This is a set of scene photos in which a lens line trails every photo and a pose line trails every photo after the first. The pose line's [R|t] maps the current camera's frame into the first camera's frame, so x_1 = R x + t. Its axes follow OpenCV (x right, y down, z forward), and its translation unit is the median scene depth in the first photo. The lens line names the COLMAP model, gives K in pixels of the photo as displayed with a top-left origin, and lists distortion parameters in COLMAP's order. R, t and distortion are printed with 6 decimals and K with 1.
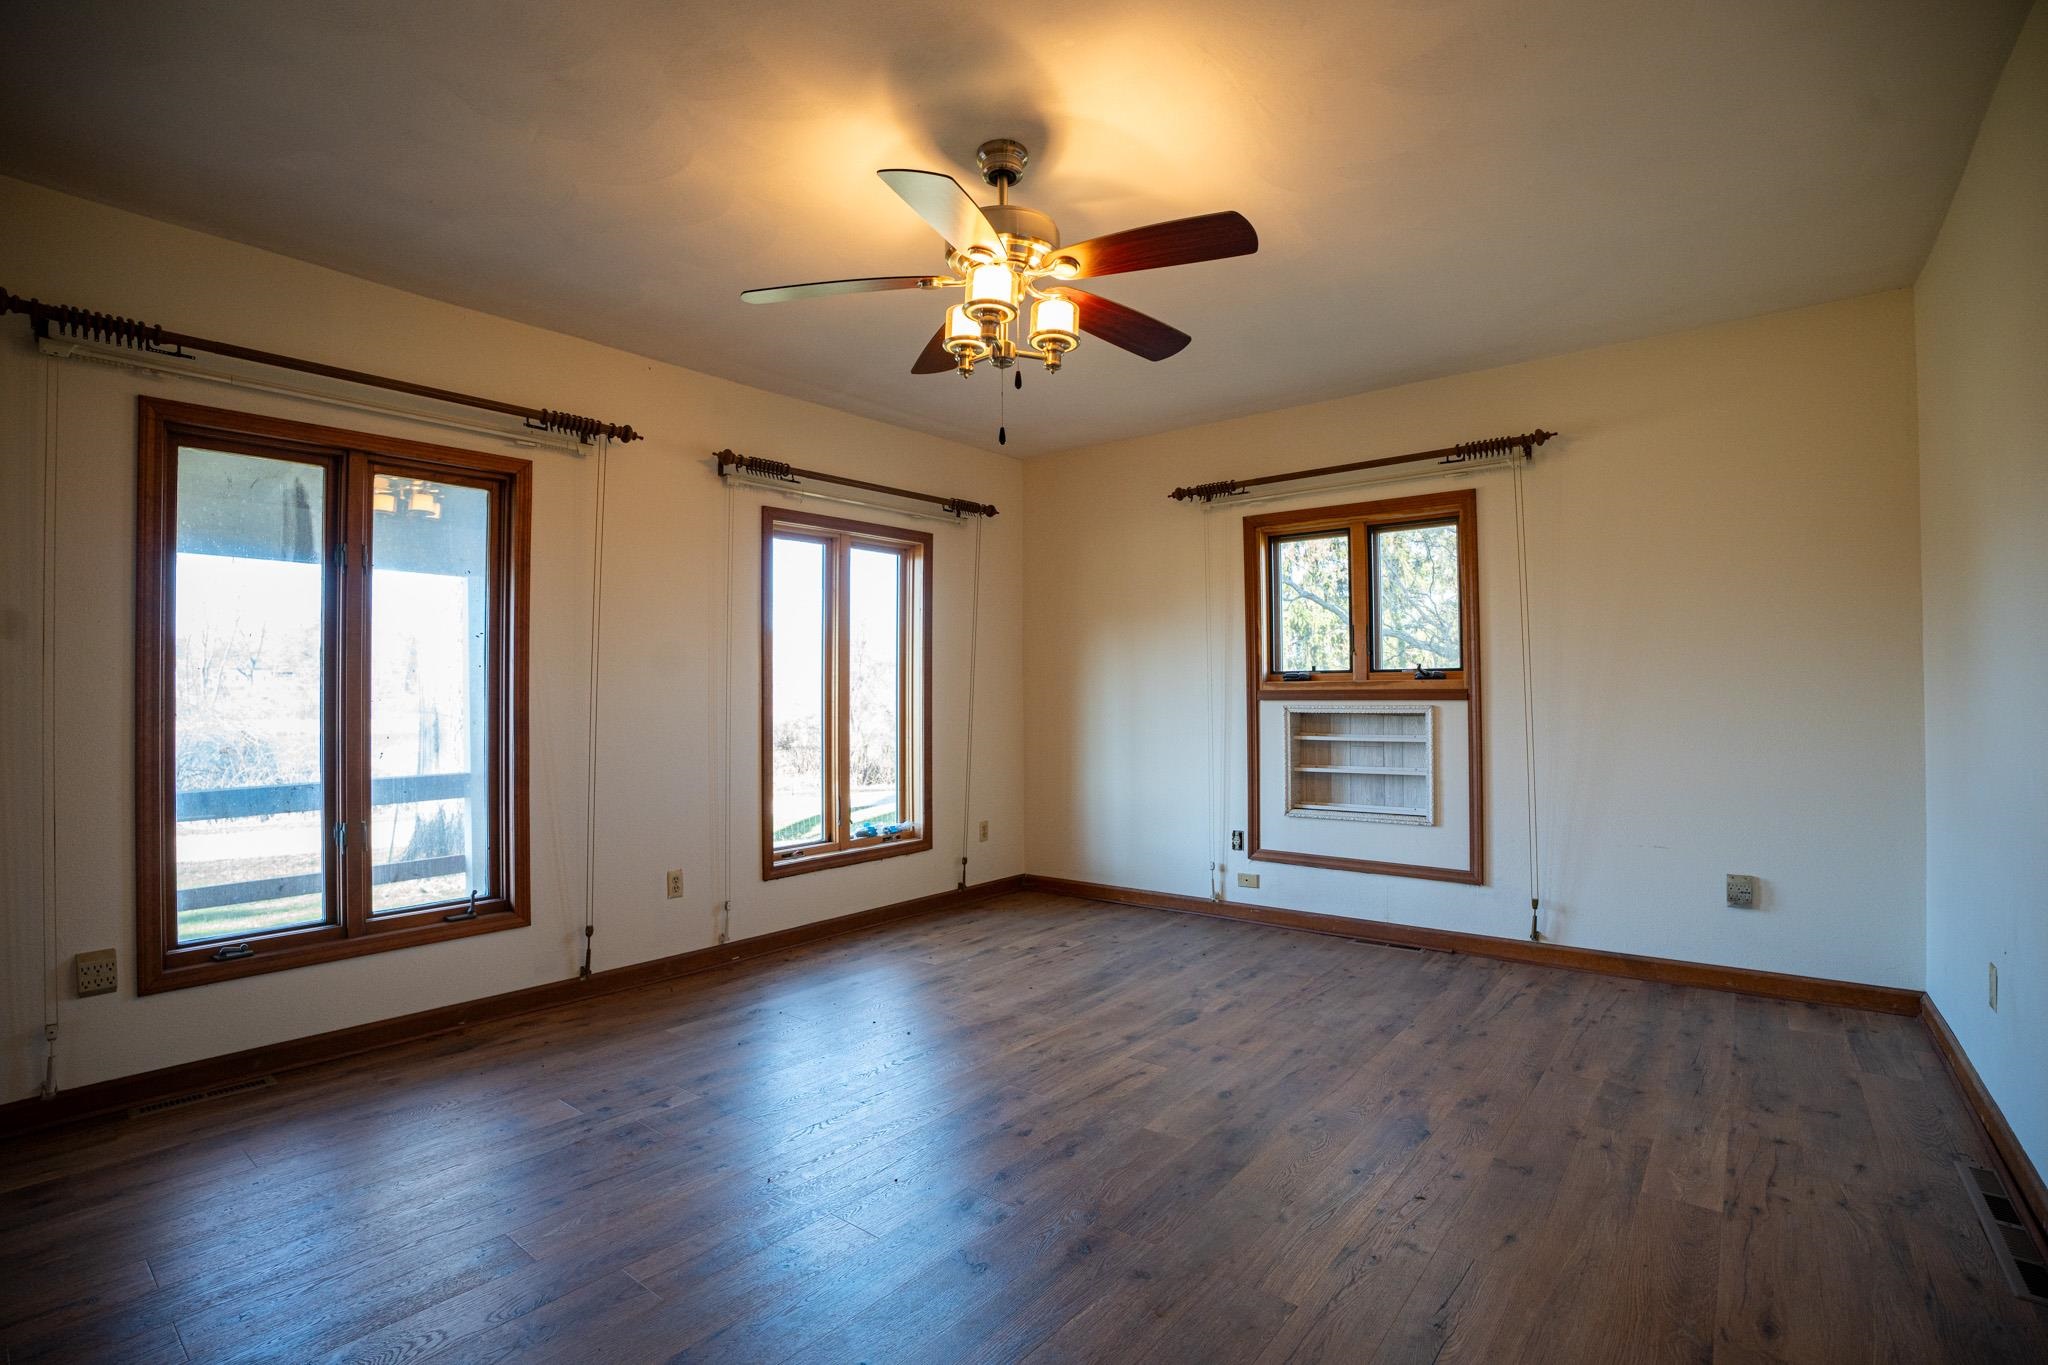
lens RADIAL K [[945.7, 0, 1024.0], [0, 945.7, 682.5], [0, 0, 1]] dist [-0.083040, 0.024604]
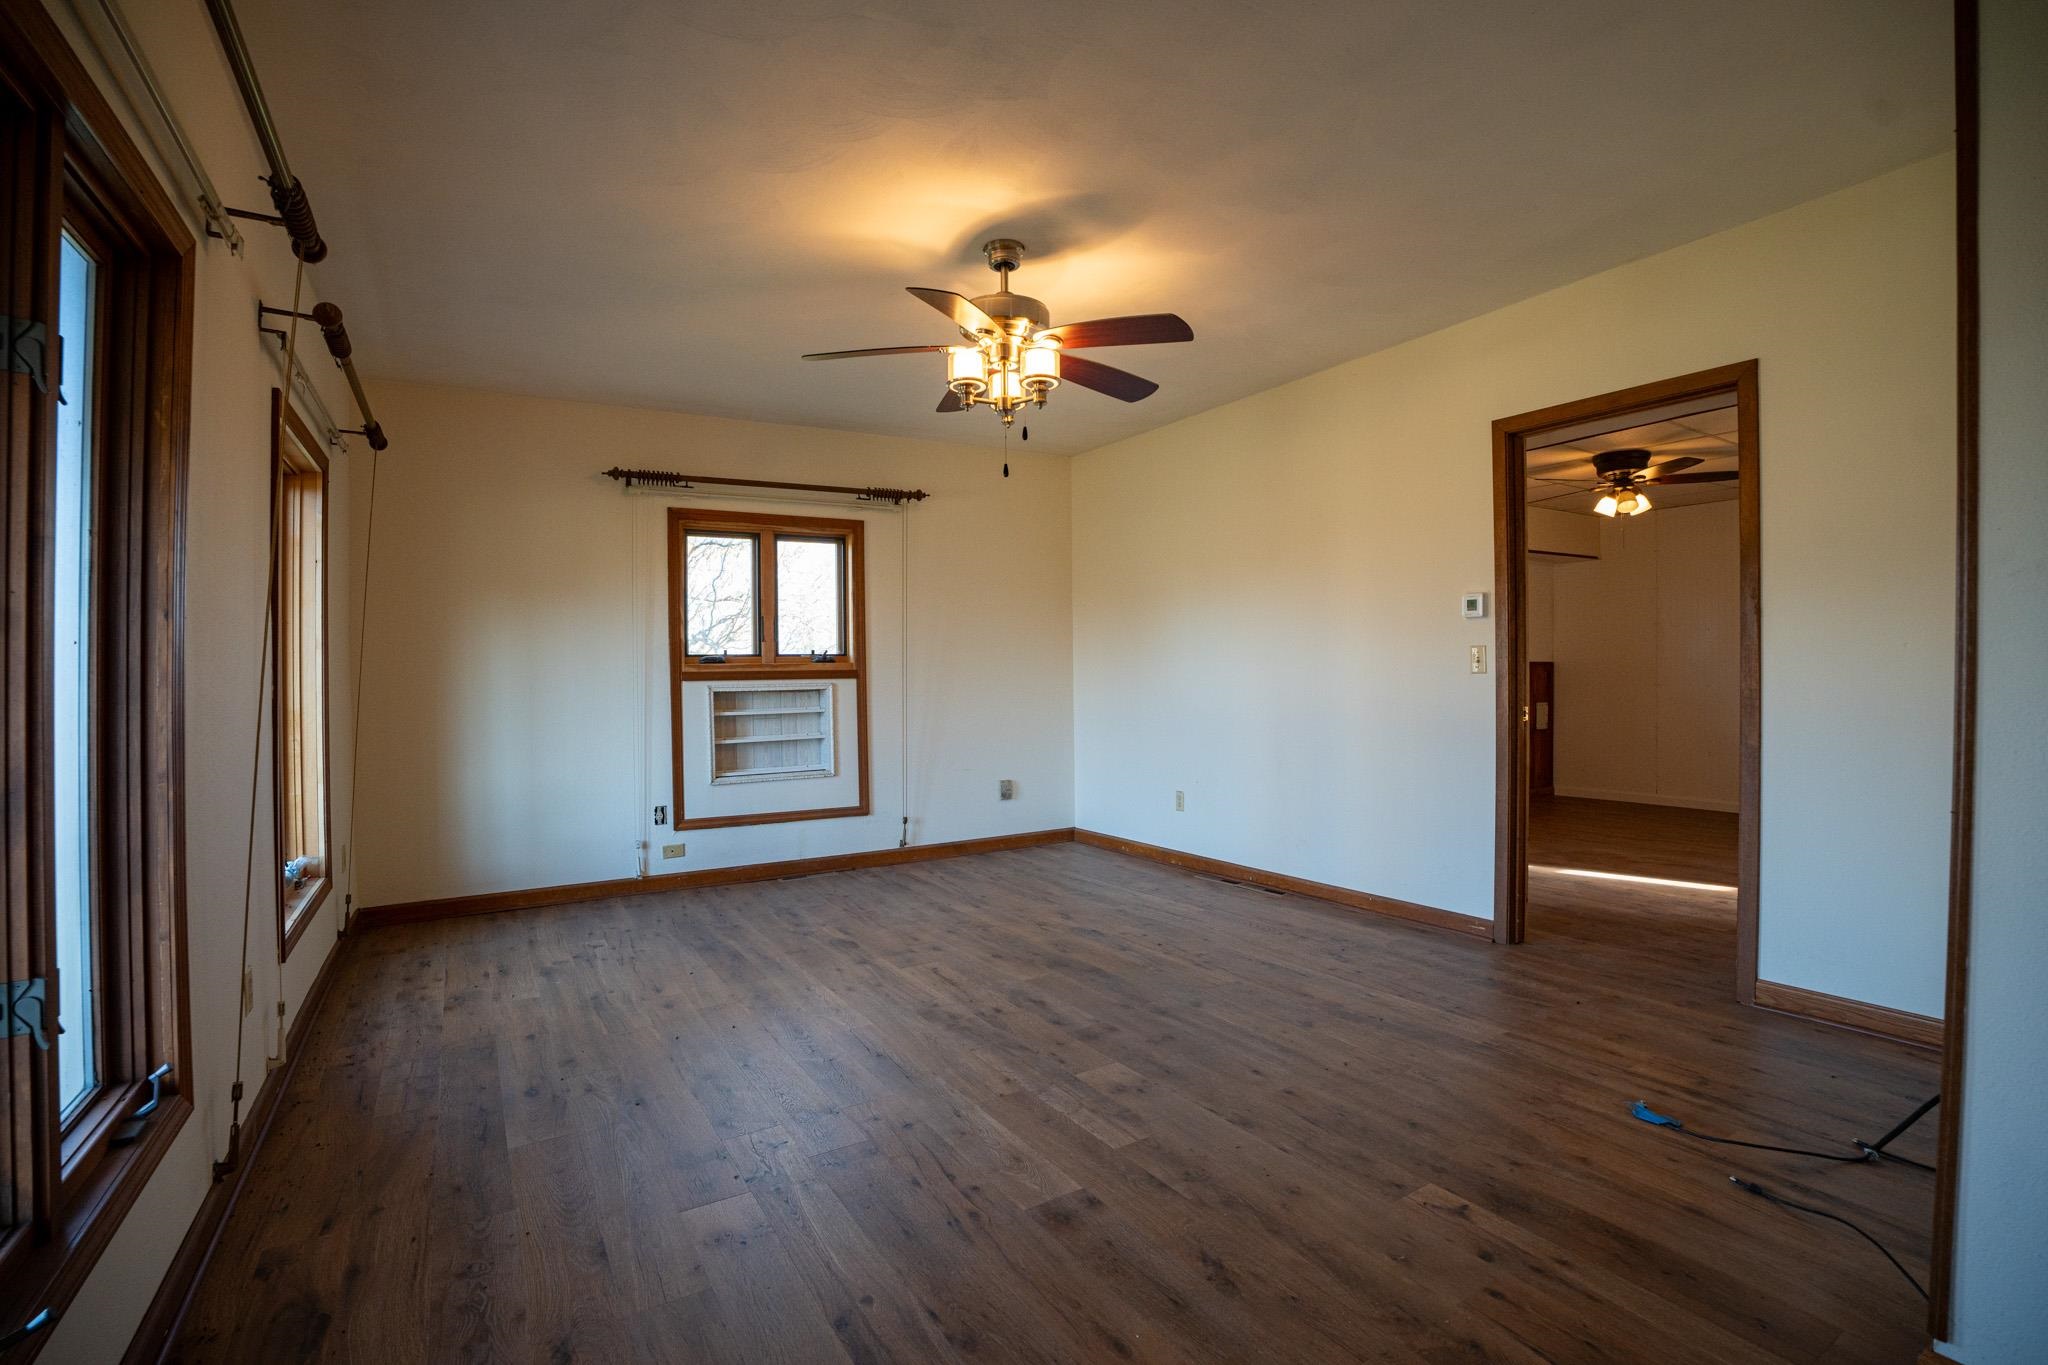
lens RADIAL K [[945.7, 0, 1024.0], [0, 945.7, 682.5], [0, 0, 1]] dist [-0.083040, 0.024604]
pose [[0.344547, -0.013181, 0.938676, -0.672748], [-0.000614, 0.999898, 0.014266, 0.005231], [-0.938769, -0.005491, 0.344504, 0.289185]]
